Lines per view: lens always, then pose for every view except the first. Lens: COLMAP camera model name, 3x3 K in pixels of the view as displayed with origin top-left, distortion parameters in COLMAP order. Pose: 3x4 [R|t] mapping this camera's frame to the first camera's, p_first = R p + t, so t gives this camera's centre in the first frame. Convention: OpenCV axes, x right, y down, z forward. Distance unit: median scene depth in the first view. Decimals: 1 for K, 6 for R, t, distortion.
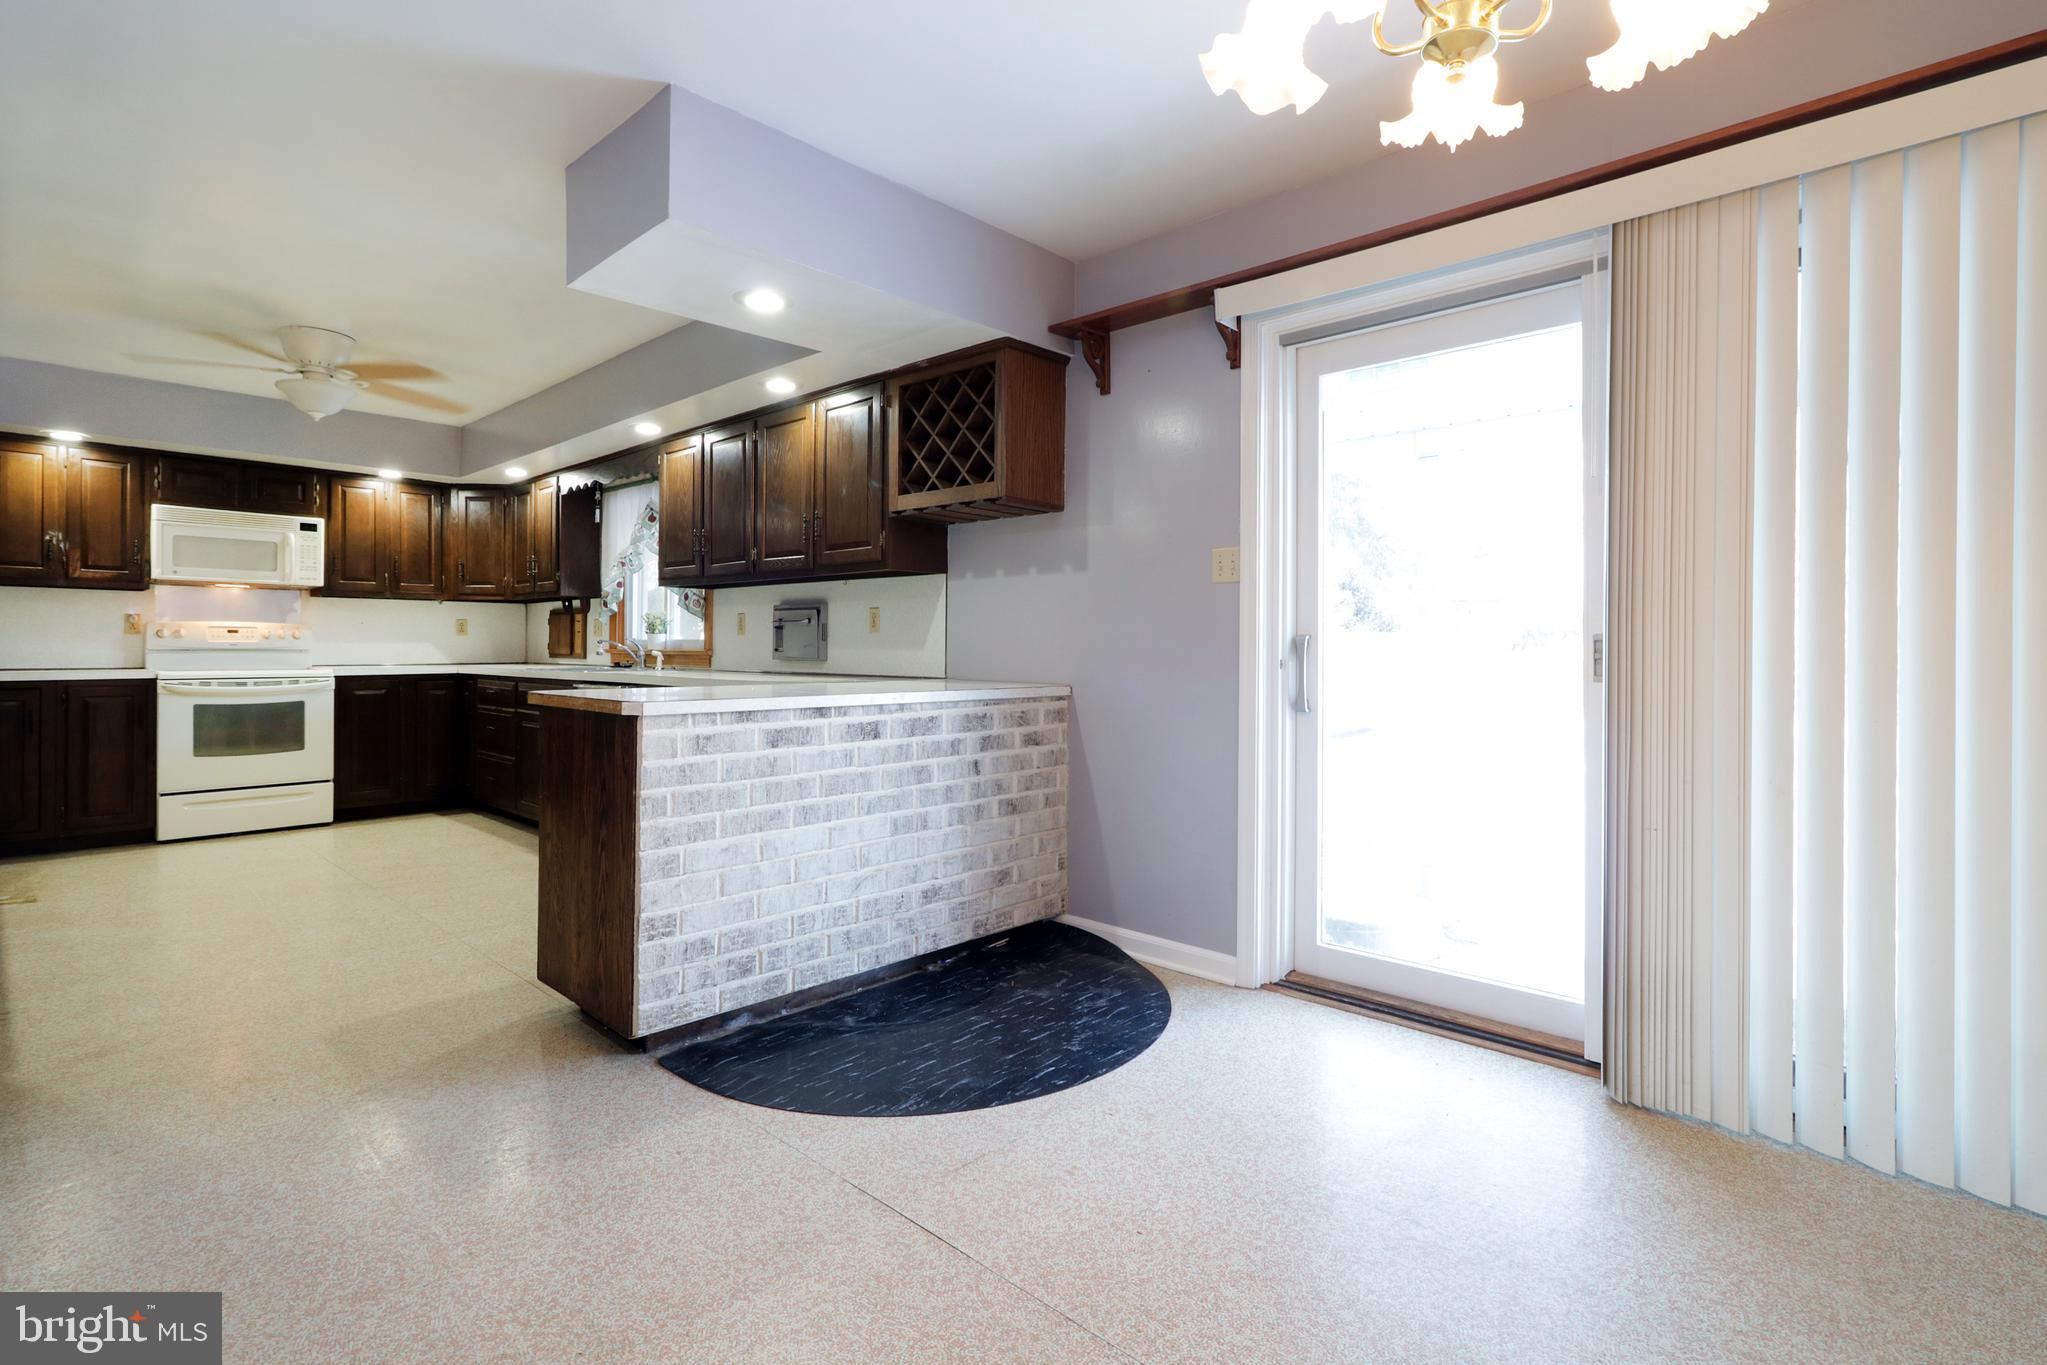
lens RADIAL K [[973.0, 0, 1037.9], [0, 973.0, 647.4], [0, 0, 1]] dist [0.003881, 0.003122]
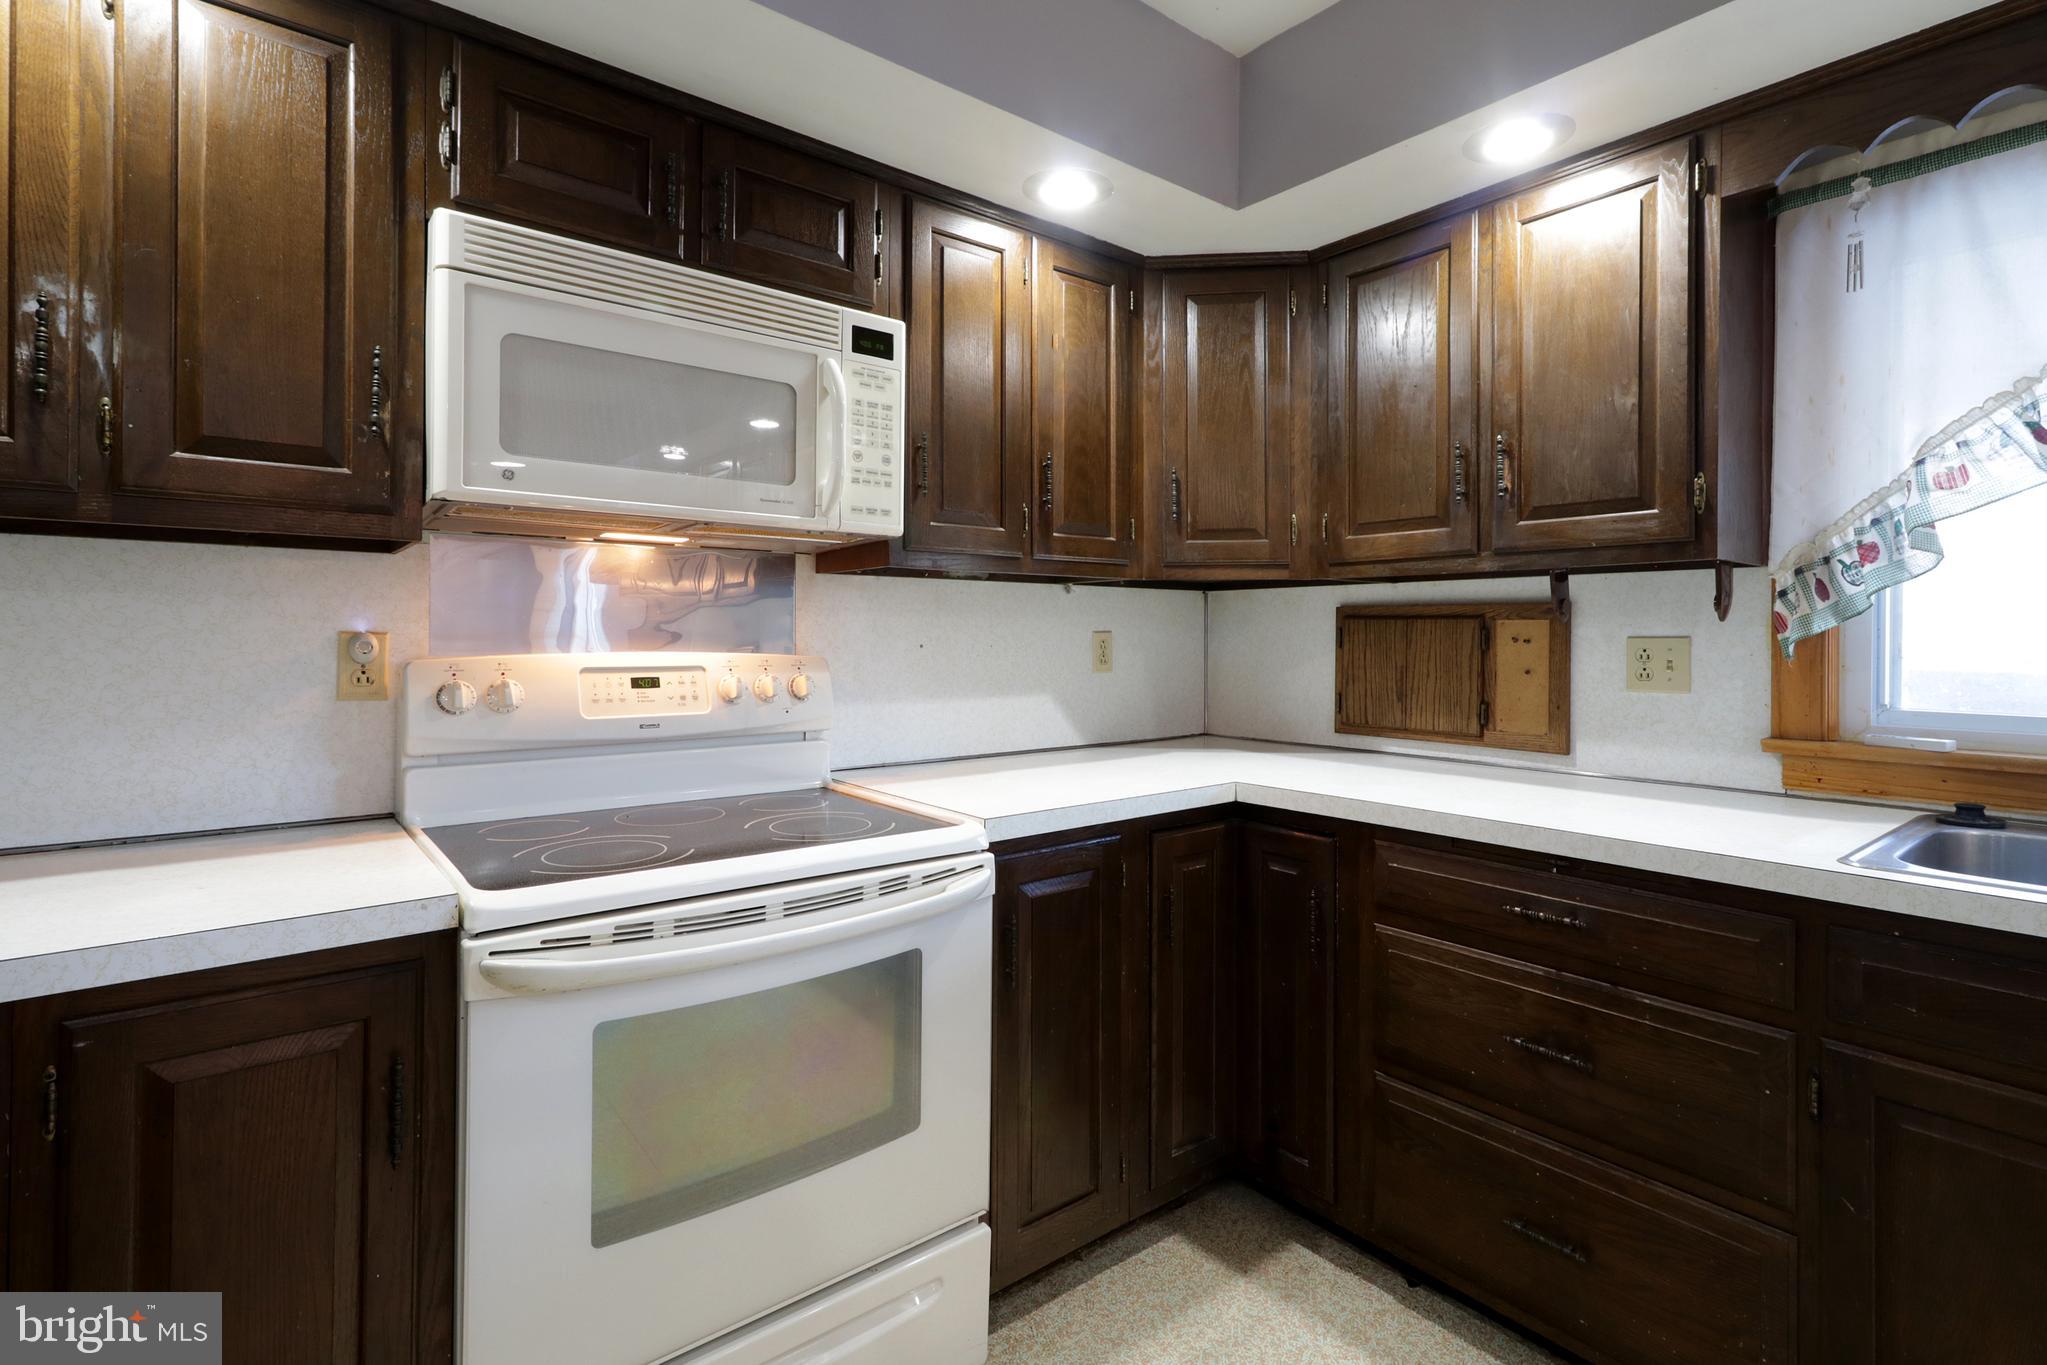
lens RADIAL K [[973.0, 0, 1036.0], [0, 973.0, 634.4], [0, 0, 1]] dist [0.003881, 0.003122]
pose [[0.990416, 0.000500, -0.138119, -0.891949], [-0.000930, 0.999995, -0.003050, -0.042109], [0.138116, 0.003149, 0.990411, 0.961330]]
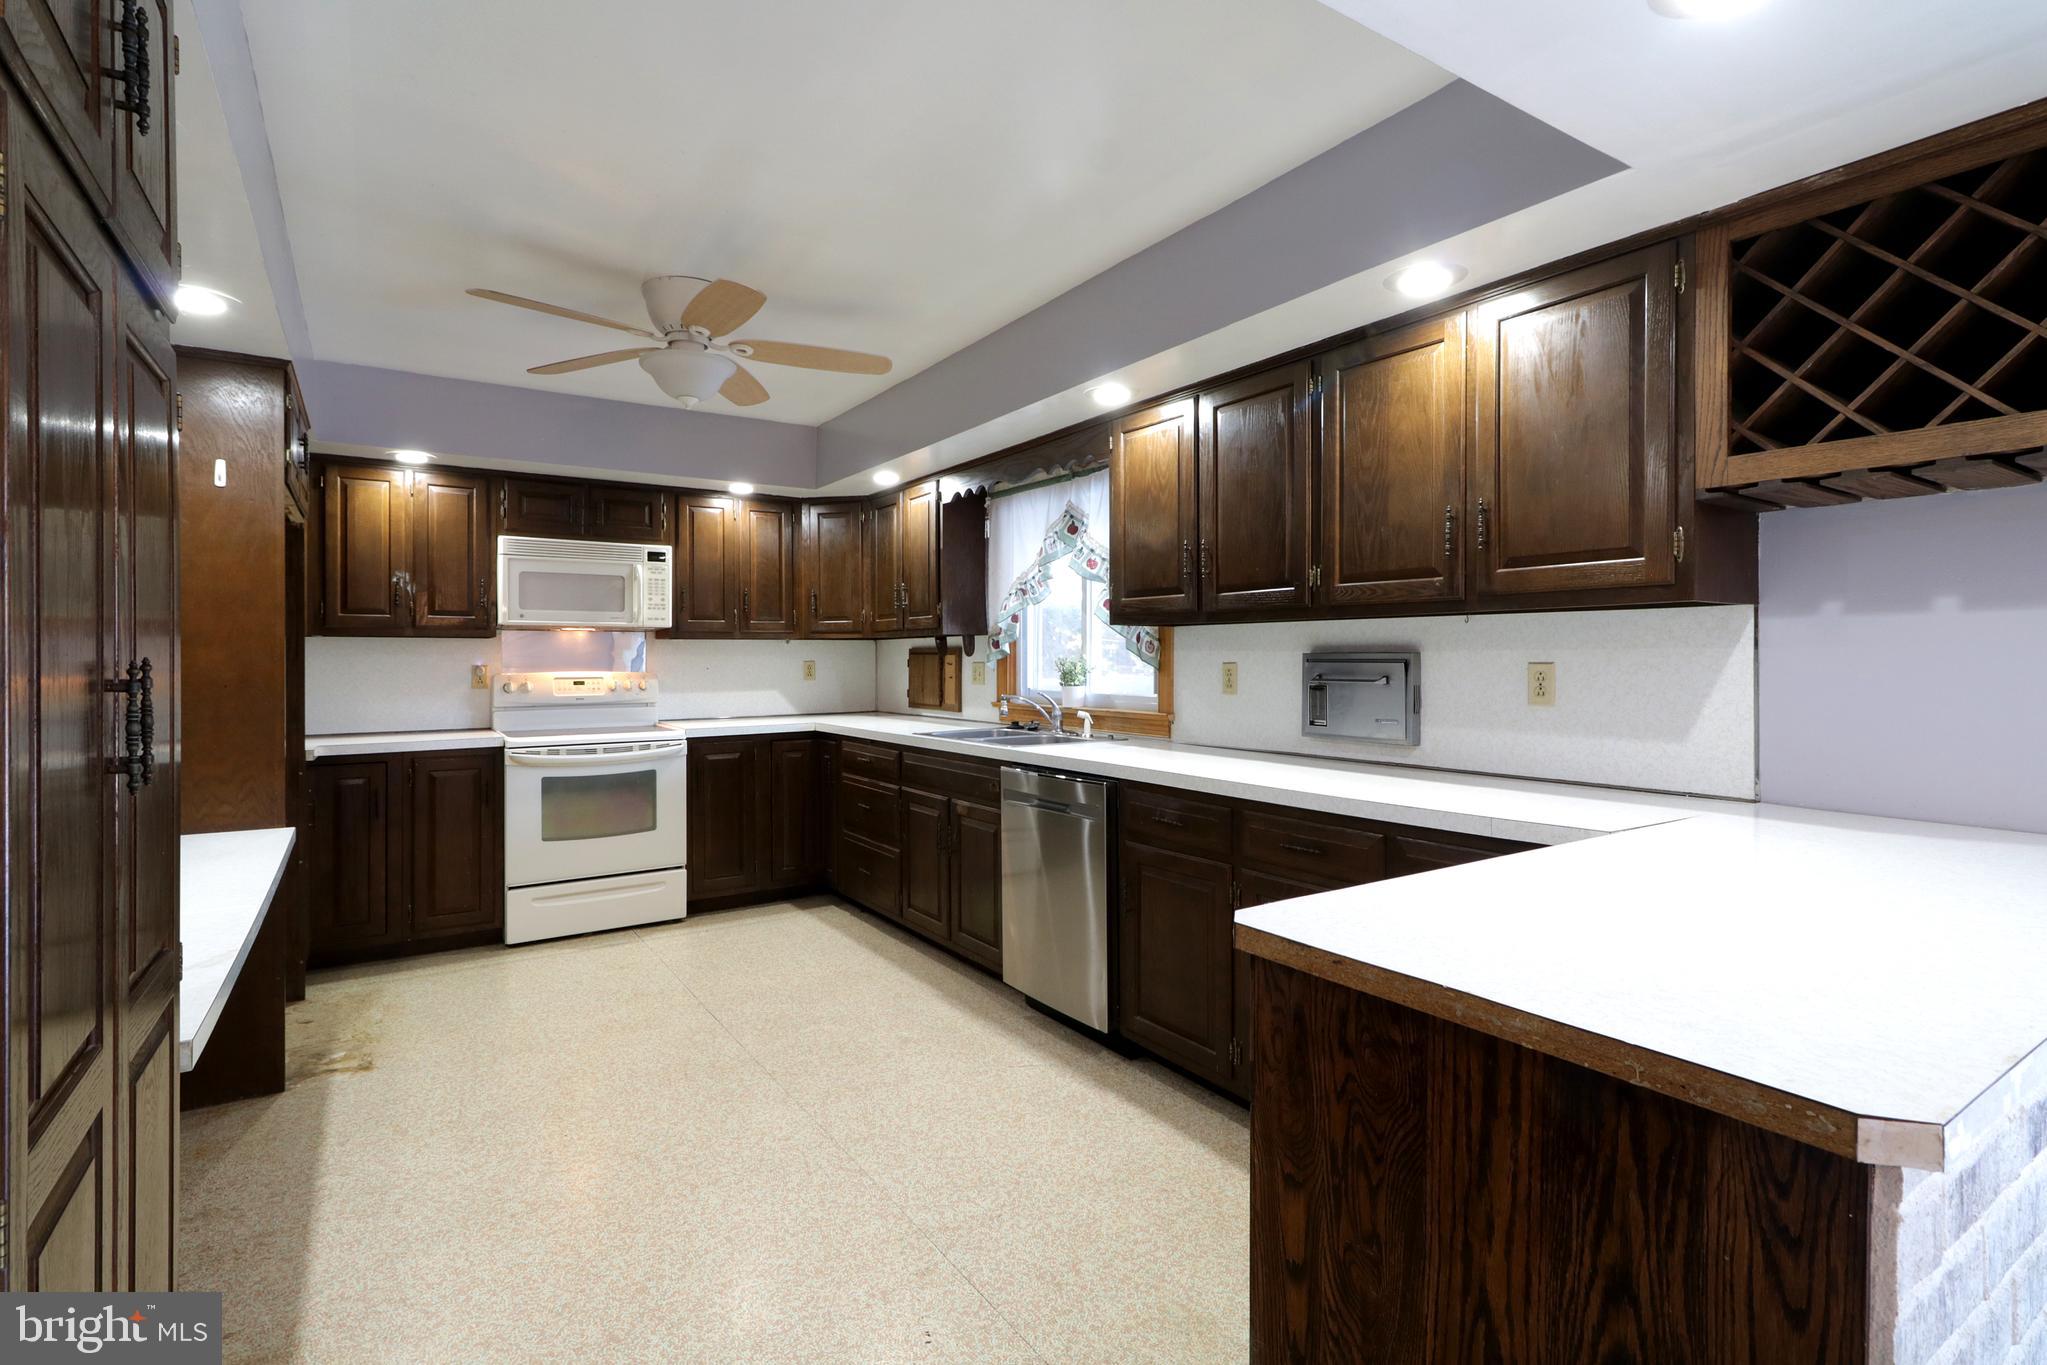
lens RADIAL K [[973.0, 0, 1040.6], [0, 973.0, 656.9], [0, 0, 1]] dist [0.003881, 0.003122]
pose [[0.973803, -0.008476, -0.227236, -0.330076], [0.008036, 0.999964, -0.002861, -0.045334], [0.227252, 0.000960, 0.973835, 0.366006]]
